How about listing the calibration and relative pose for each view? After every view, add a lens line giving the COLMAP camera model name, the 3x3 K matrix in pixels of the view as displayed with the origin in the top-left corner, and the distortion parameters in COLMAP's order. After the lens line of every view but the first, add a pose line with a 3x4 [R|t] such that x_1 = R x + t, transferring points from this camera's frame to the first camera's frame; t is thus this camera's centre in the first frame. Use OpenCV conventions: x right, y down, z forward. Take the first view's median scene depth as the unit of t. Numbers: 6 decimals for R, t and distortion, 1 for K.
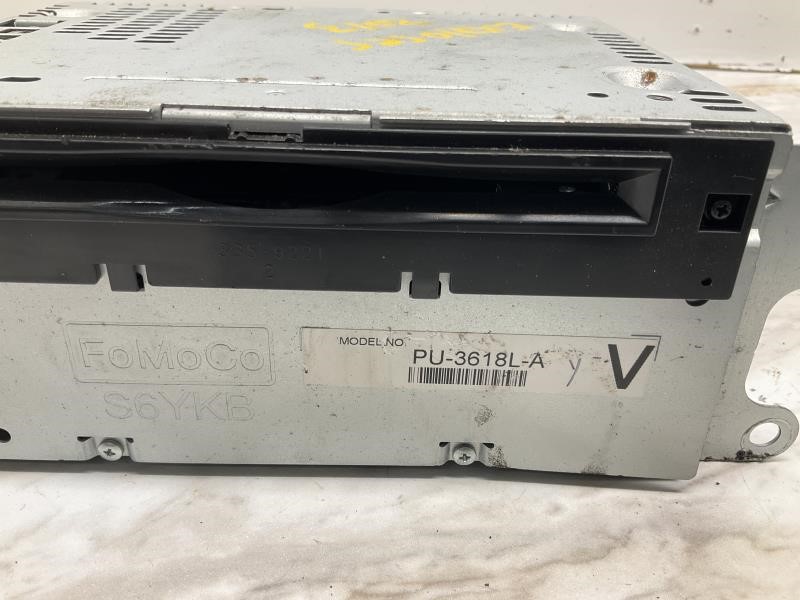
lens RADIAL K [[688.4, 0, 400.0], [0, 688.4, 300.0], [0, 0, 1]] dist [0.060141, -0.154615]
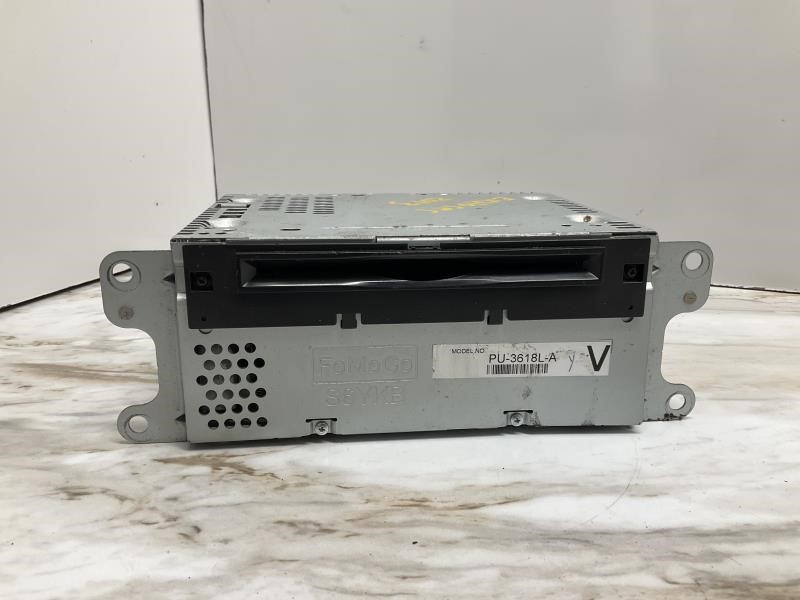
lens RADIAL K [[667.3, 0, 400.0], [0, 667.3, 300.0], [0, 0, 1]] dist [0.053912, -0.133938]
pose [[0.995761, -0.054019, 0.074447, -0.356787], [0.070082, 0.969779, -0.233704, 0.339362], [-0.059572, 0.237931, 0.969453, -0.828321]]
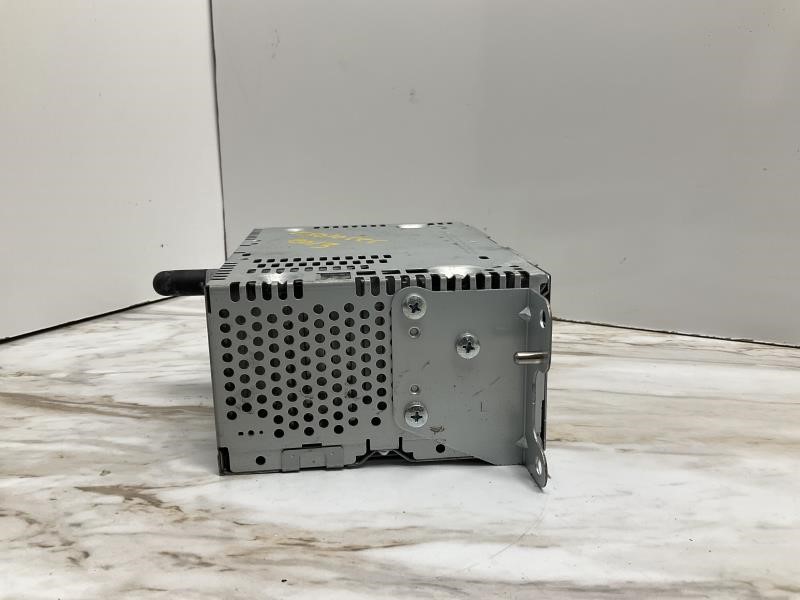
lens RADIAL K [[669.7, 0, 400.0], [0, 669.7, 300.0], [0, 0, 1]] dist [0.006330, -0.054132]
pose [[0.999541, -0.028735, -0.009638, 0.058712], [0.024516, 0.953526, -0.300312, 0.372984], [0.017820, 0.299938, 0.953792, -0.884611]]
